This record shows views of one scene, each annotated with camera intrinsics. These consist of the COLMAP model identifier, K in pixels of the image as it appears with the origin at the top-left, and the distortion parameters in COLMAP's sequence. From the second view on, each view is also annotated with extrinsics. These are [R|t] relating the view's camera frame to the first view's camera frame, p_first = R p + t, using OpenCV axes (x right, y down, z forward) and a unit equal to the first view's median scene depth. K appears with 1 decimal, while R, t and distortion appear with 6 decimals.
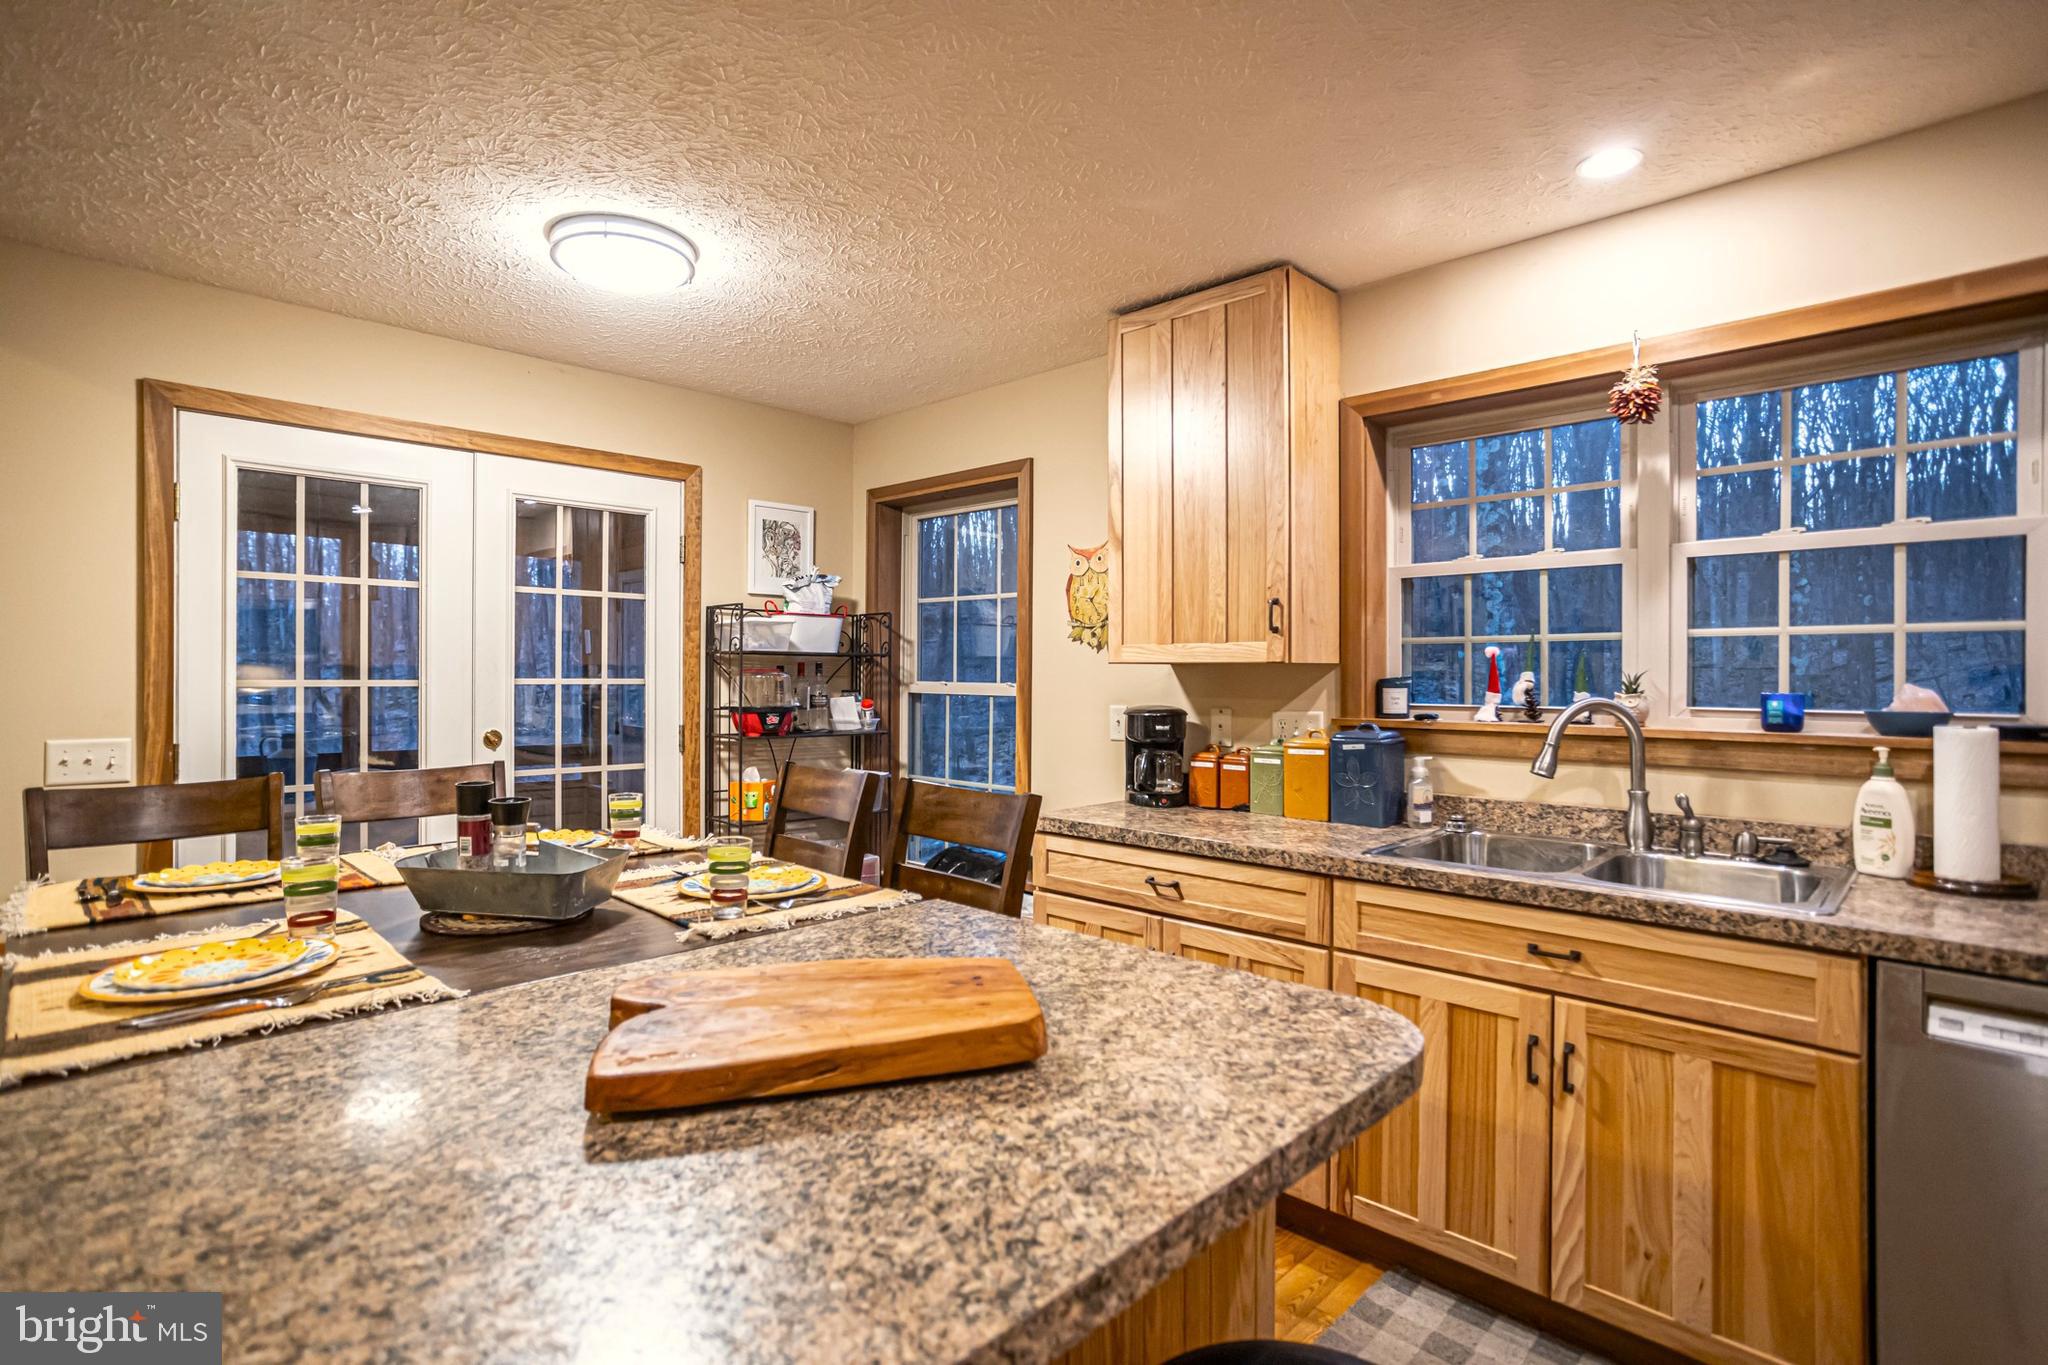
lens RADIAL K [[1024.2, 0, 1012.6], [0, 1024.2, 666.7], [0, 0, 1]] dist [-0.031920, 0.025038]
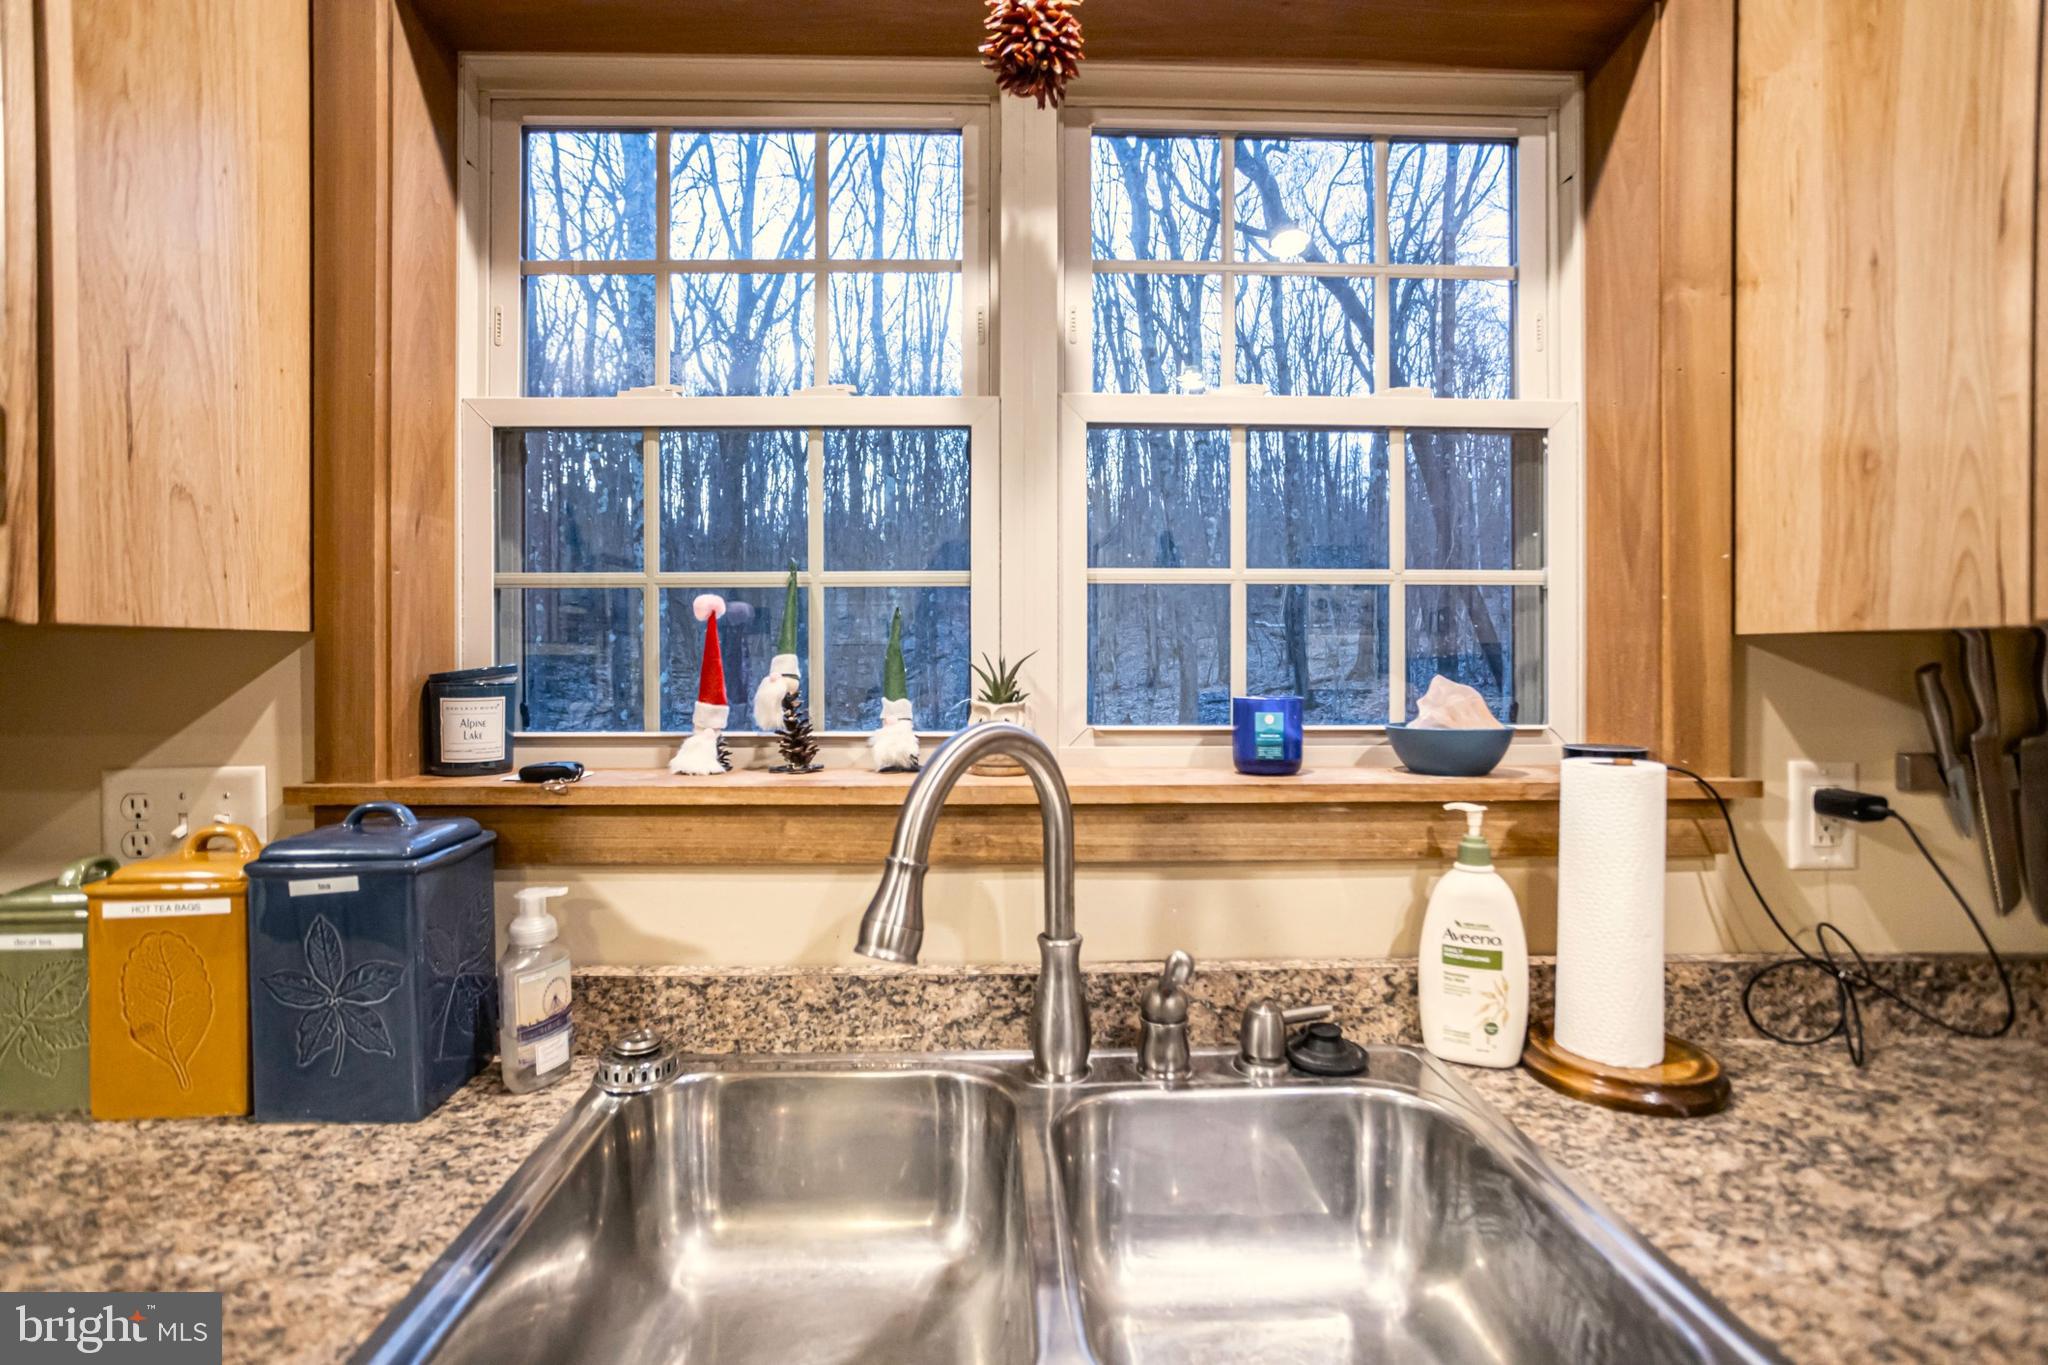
lens RADIAL K [[1024.2, 0, 1007.2], [0, 1024.2, 646.3], [0, 0, 1]] dist [-0.031920, 0.025038]
pose [[0.696407, -0.000737, 0.717646, 0.285275], [-0.002809, 0.999989, 0.003753, -0.000725], [-0.717641, -0.004630, 0.696398, 0.696687]]
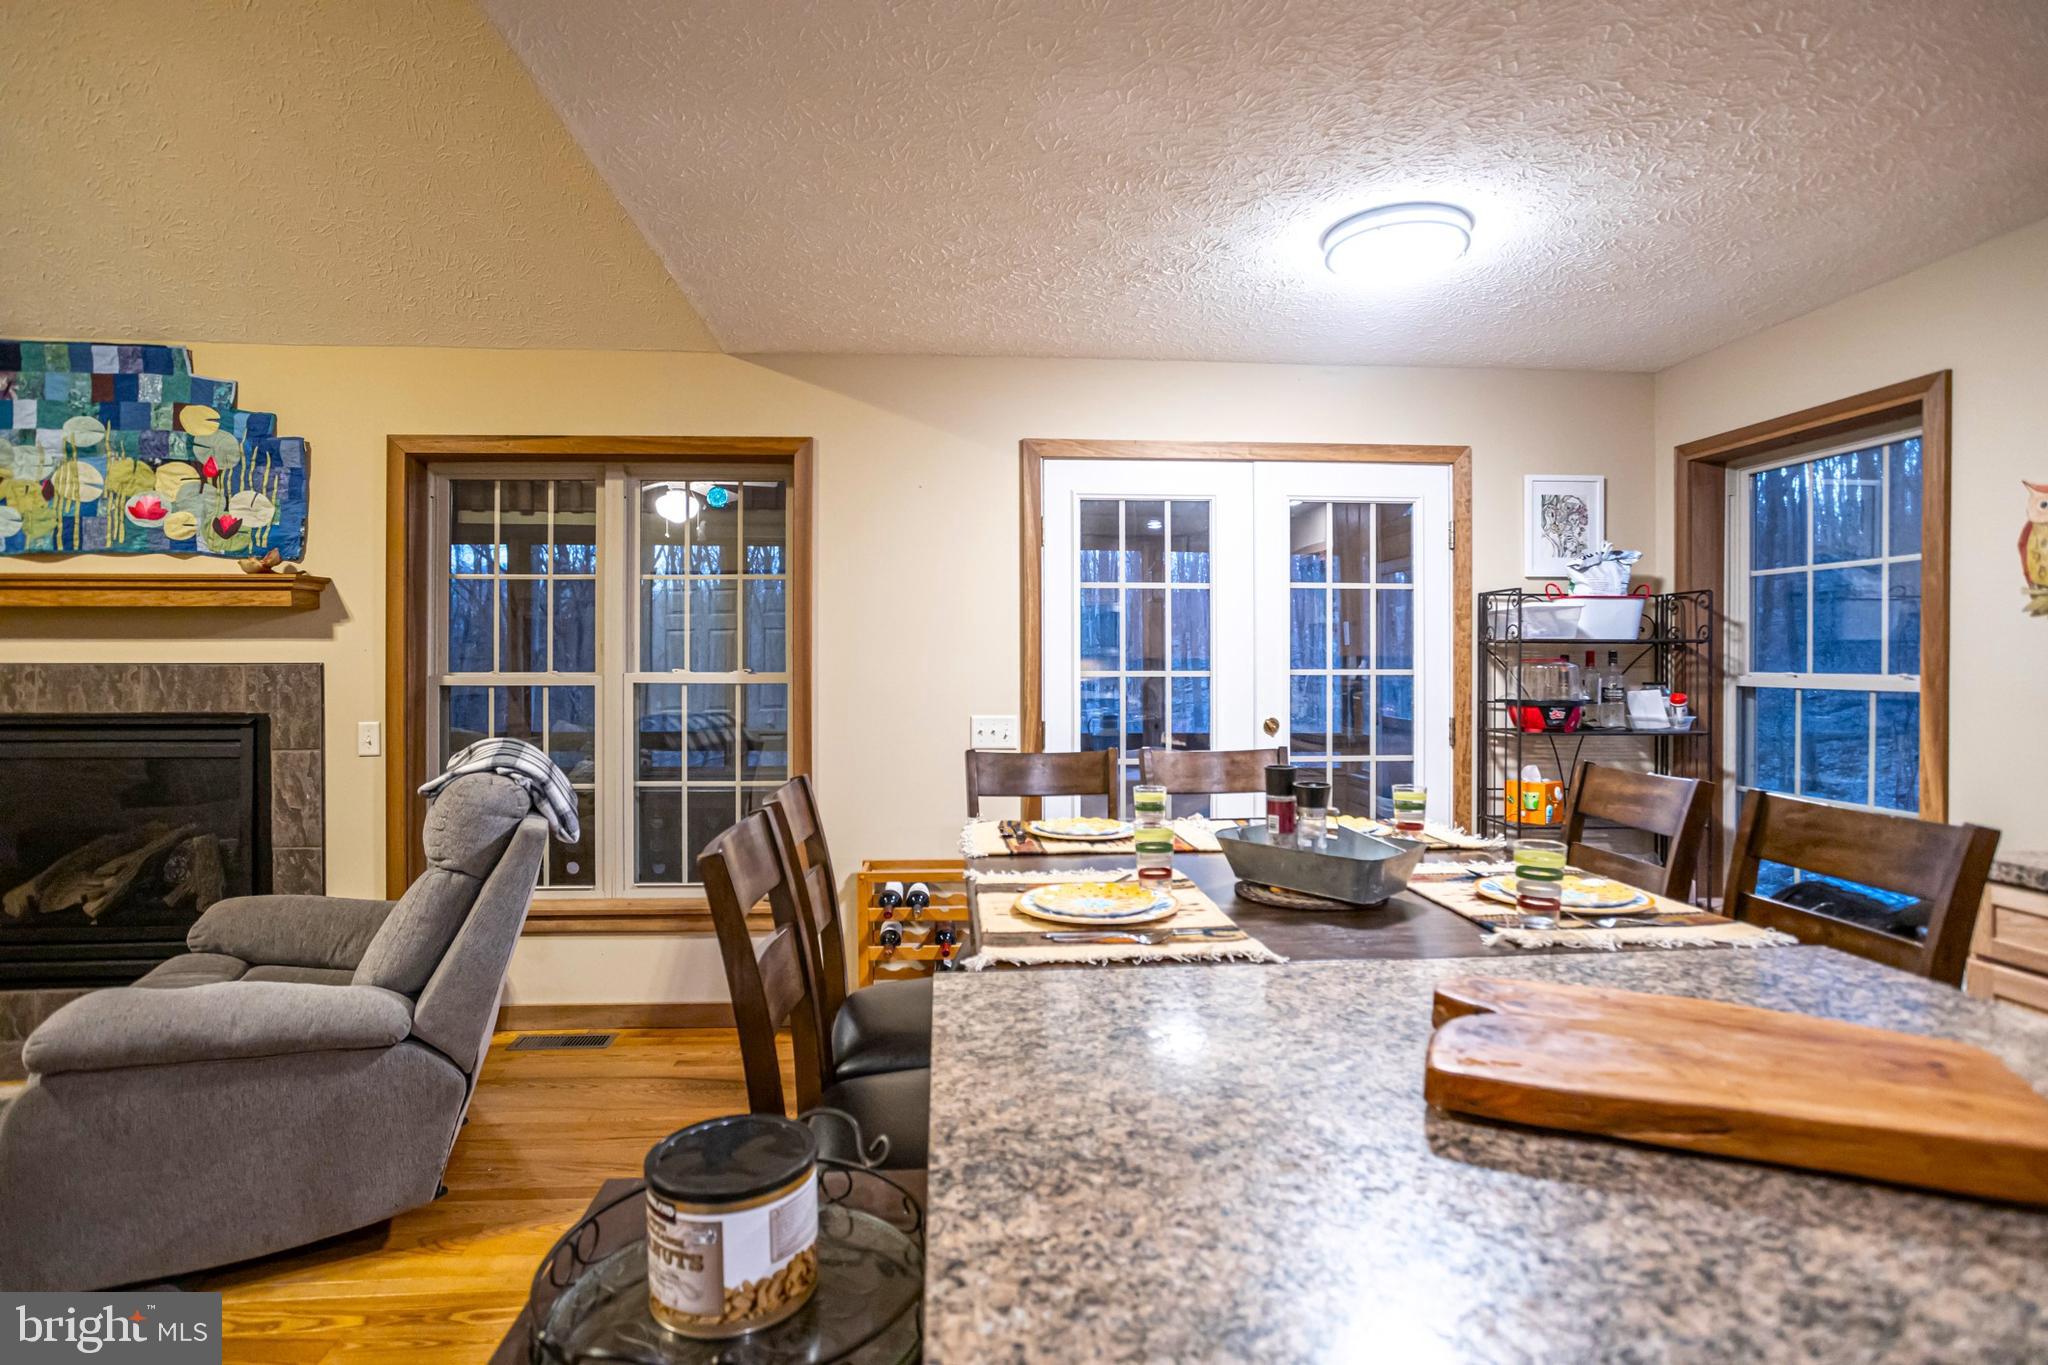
lens RADIAL K [[1024.2, 0, 1001.9], [0, 1024.2, 665.7], [0, 0, 1]] dist [-0.031920, 0.025038]
pose [[0.747197, -0.003908, -0.664591, -0.004437], [0.009182, 0.999948, 0.004443, -0.000095], [0.664539, -0.009422, 0.747194, -0.001661]]
